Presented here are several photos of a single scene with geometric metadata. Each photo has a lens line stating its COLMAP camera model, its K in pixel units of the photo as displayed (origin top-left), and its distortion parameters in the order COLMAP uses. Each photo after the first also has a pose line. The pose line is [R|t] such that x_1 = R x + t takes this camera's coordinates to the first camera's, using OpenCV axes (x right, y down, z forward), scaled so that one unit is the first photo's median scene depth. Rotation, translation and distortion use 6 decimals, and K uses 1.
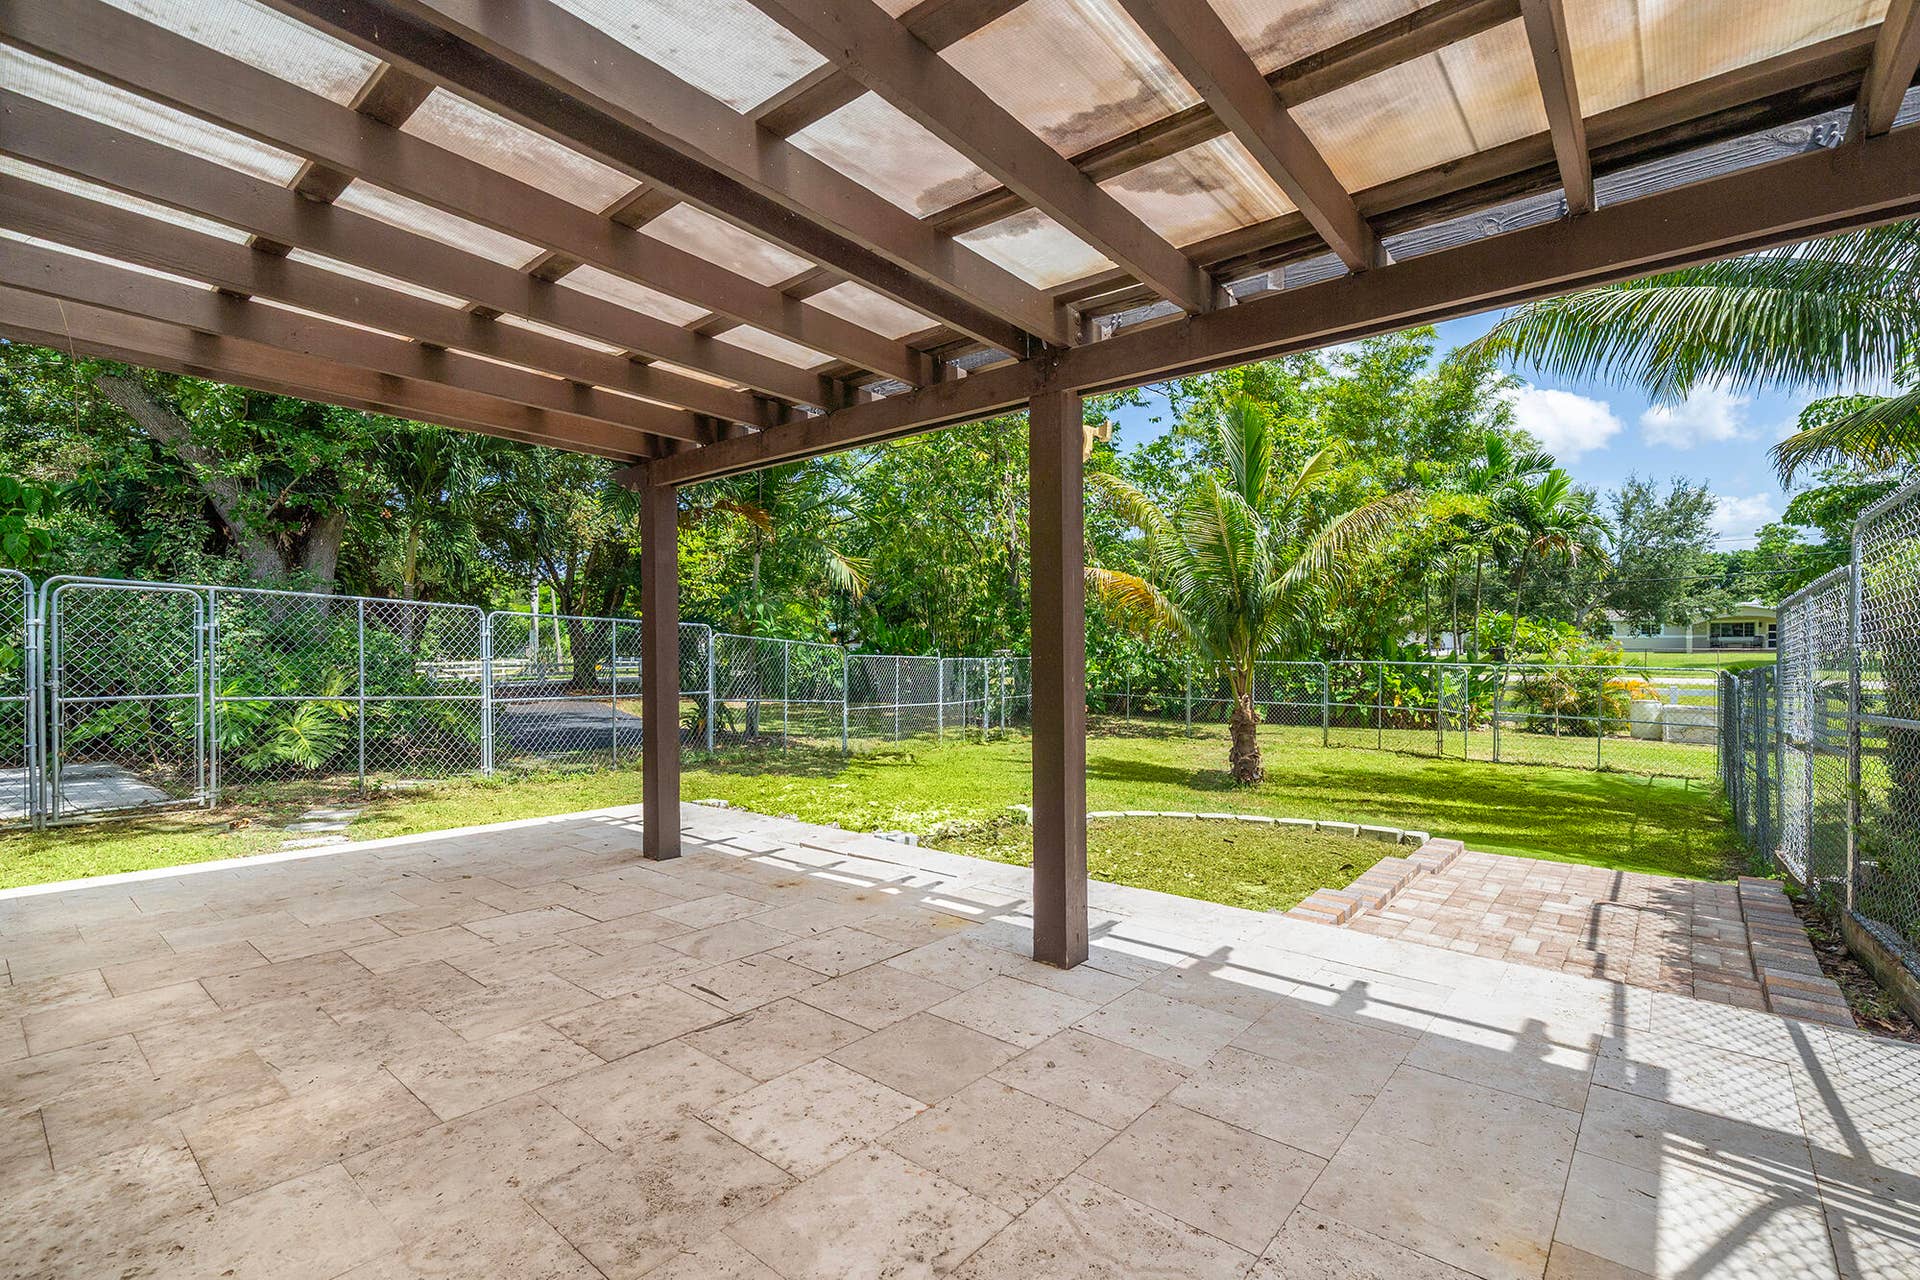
lens RADIAL K [[874.4, 0, 958.1], [0, 874.4, 654.2], [0, 0, 1]] dist [-0.001085, -0.000189]
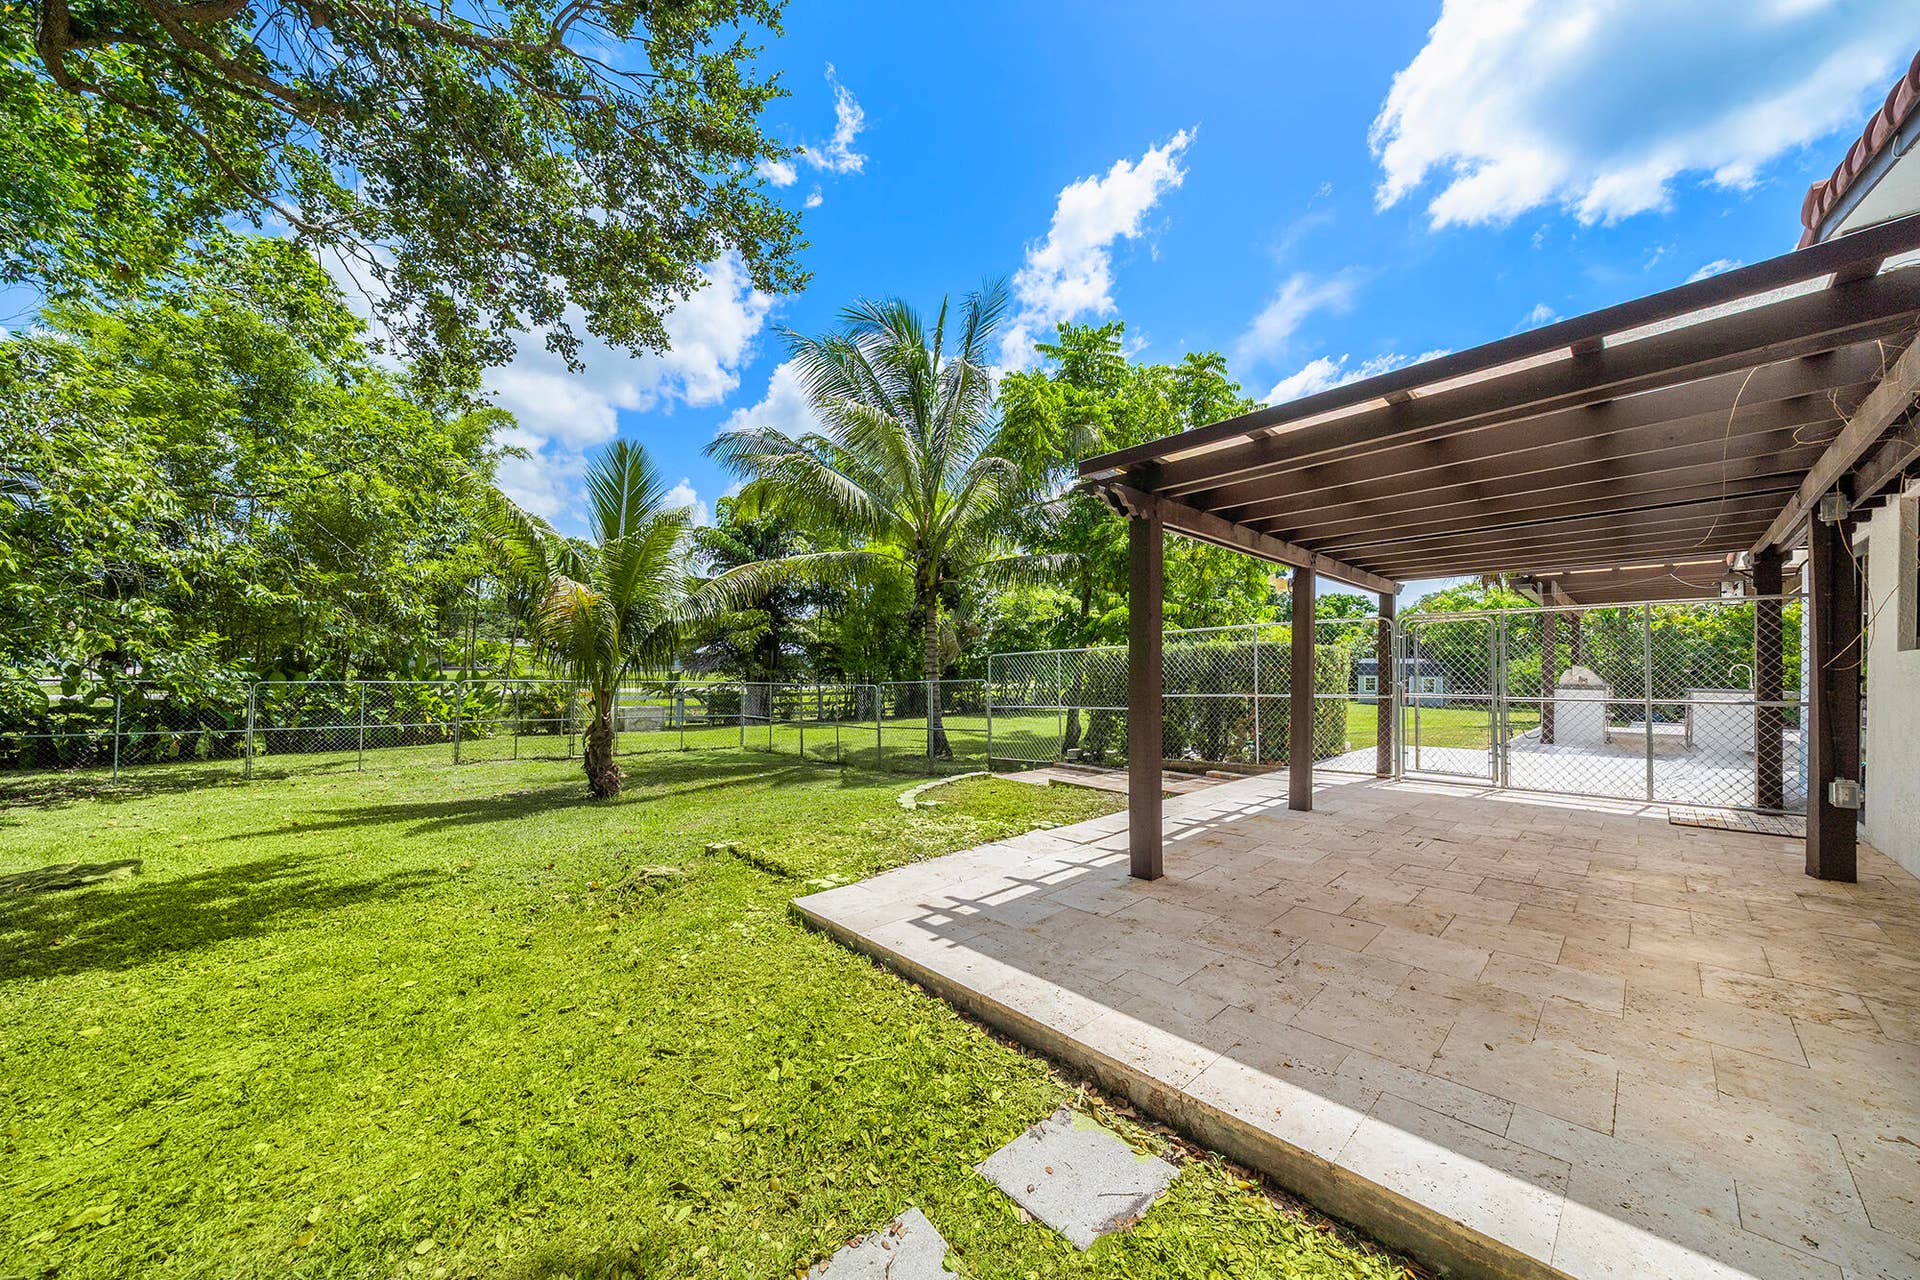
lens RADIAL K [[1328.5, 0, 960.0], [0, 1328.5, 640.0], [0, 0, 1]] dist [0.000163, 0.001301]
pose [[-0.236370, 0.031887, 0.971140, -2.022848], [0.004981, 0.999488, -0.031606, 0.065337], [-0.971650, -0.002634, -0.236408, 1.956214]]
